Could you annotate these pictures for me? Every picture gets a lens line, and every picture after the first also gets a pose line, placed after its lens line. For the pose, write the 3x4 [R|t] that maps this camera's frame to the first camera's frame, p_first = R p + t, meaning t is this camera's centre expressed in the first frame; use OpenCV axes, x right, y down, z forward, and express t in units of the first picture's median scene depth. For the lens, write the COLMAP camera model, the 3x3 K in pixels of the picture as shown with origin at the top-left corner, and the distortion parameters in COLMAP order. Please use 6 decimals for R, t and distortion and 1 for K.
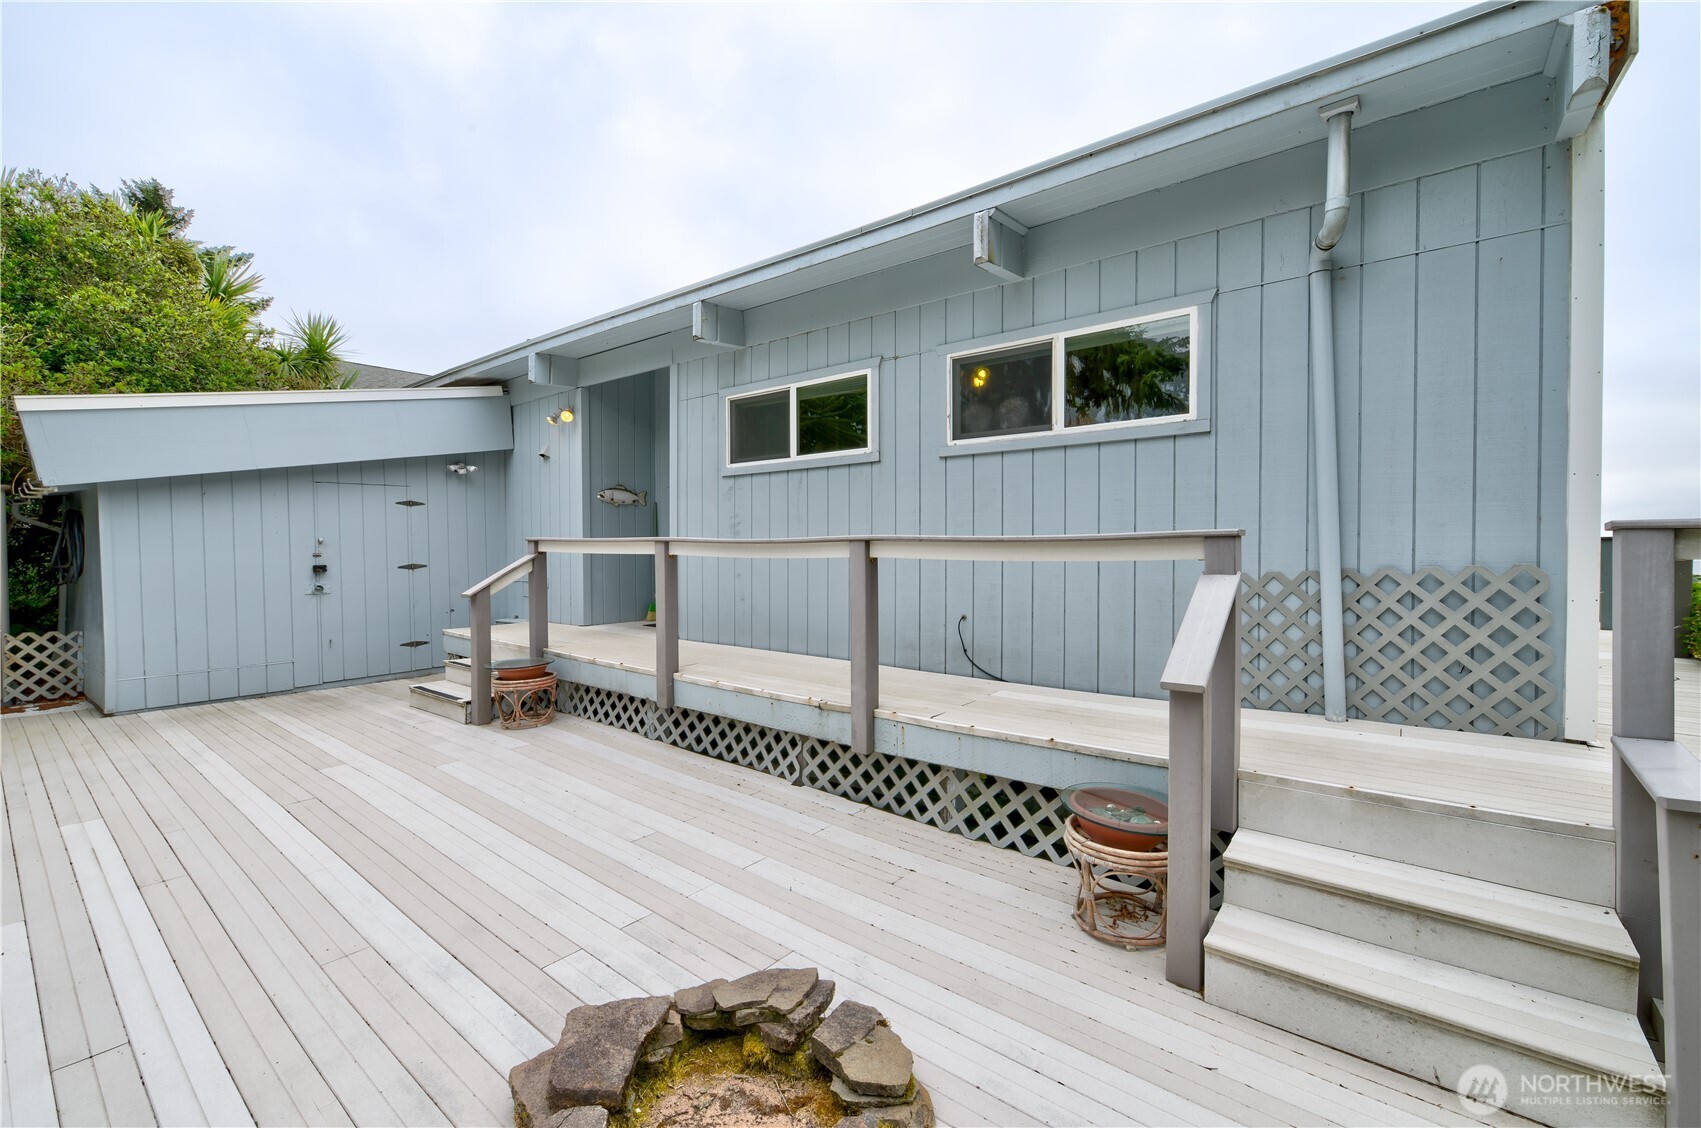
lens RADIAL K [[721.3, 0, 846.9], [0, 721.3, 552.6], [0, 0, 1]] dist [-0.000635, 0.000377]
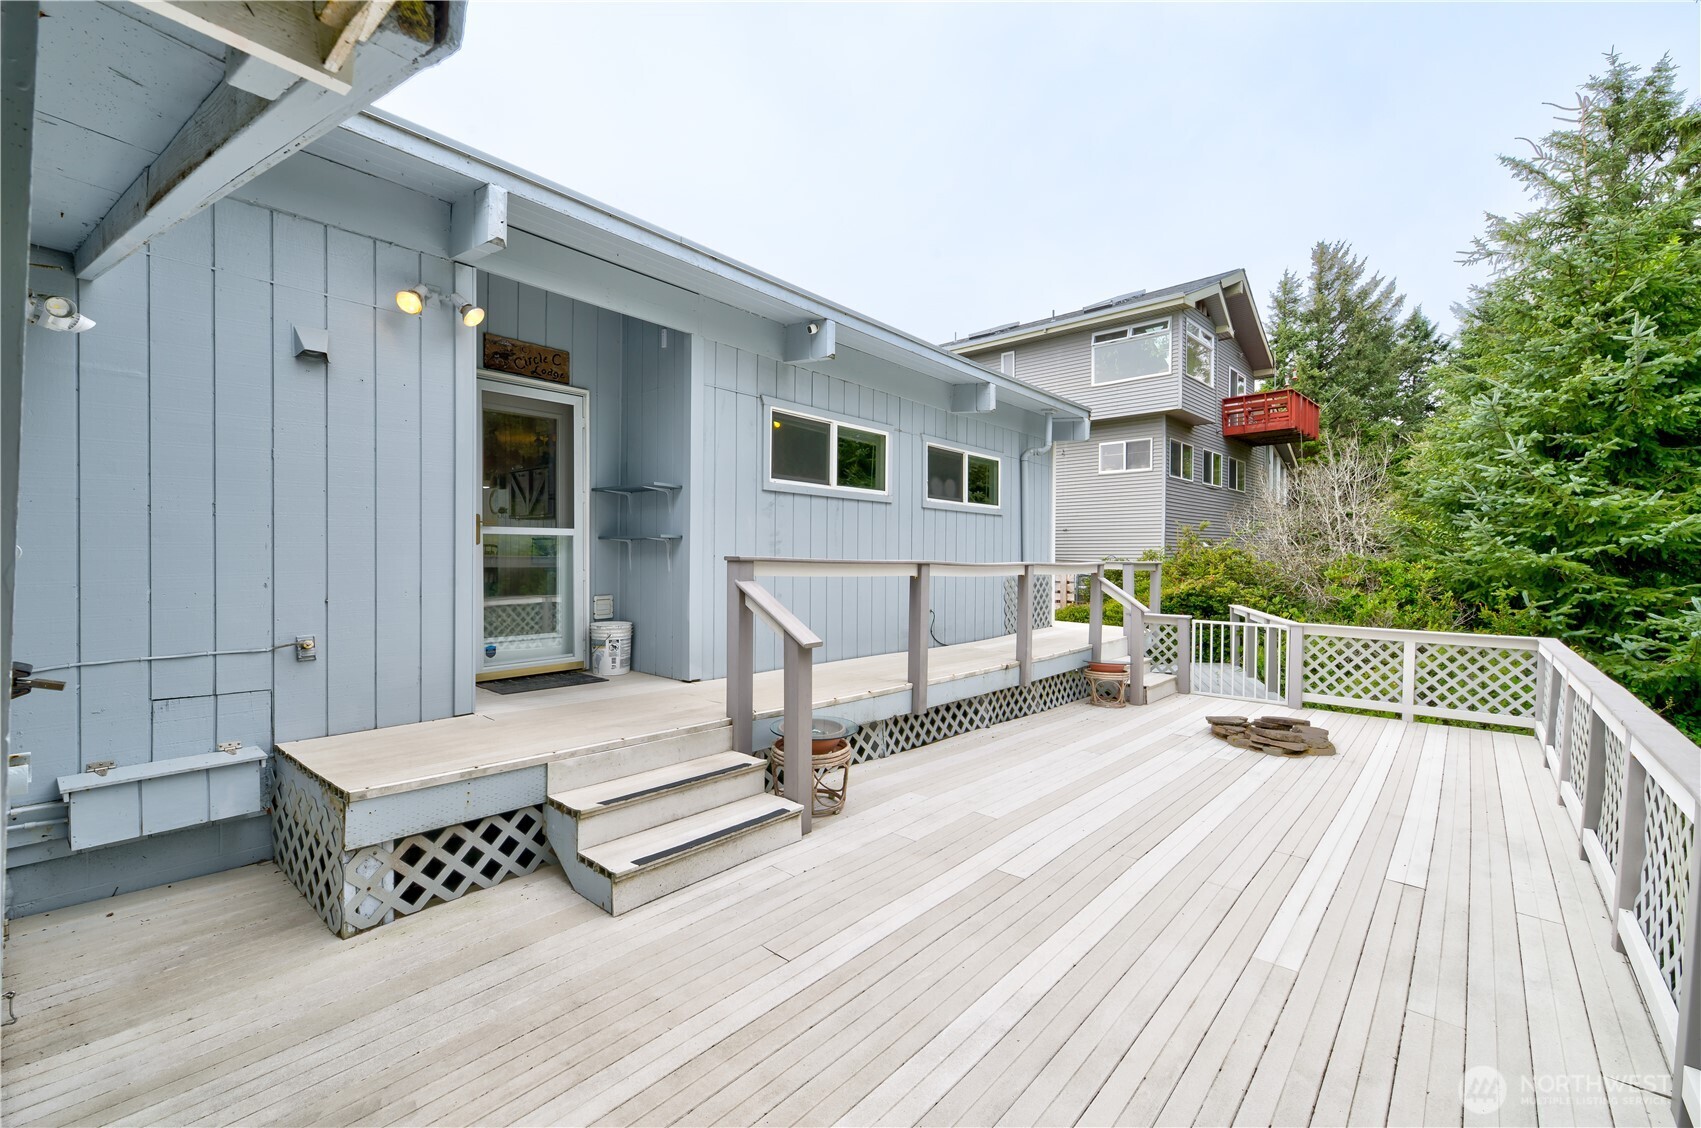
lens RADIAL K [[721.3, 0, 856.6], [0, 721.3, 566.4], [0, 0, 1]] dist [-0.000635, 0.000377]
pose [[0.027960, -0.017098, 0.999463, -1.405470], [-0.011667, 0.999780, 0.017429, -0.032924], [-0.999541, -0.012148, 0.027754, 1.099060]]
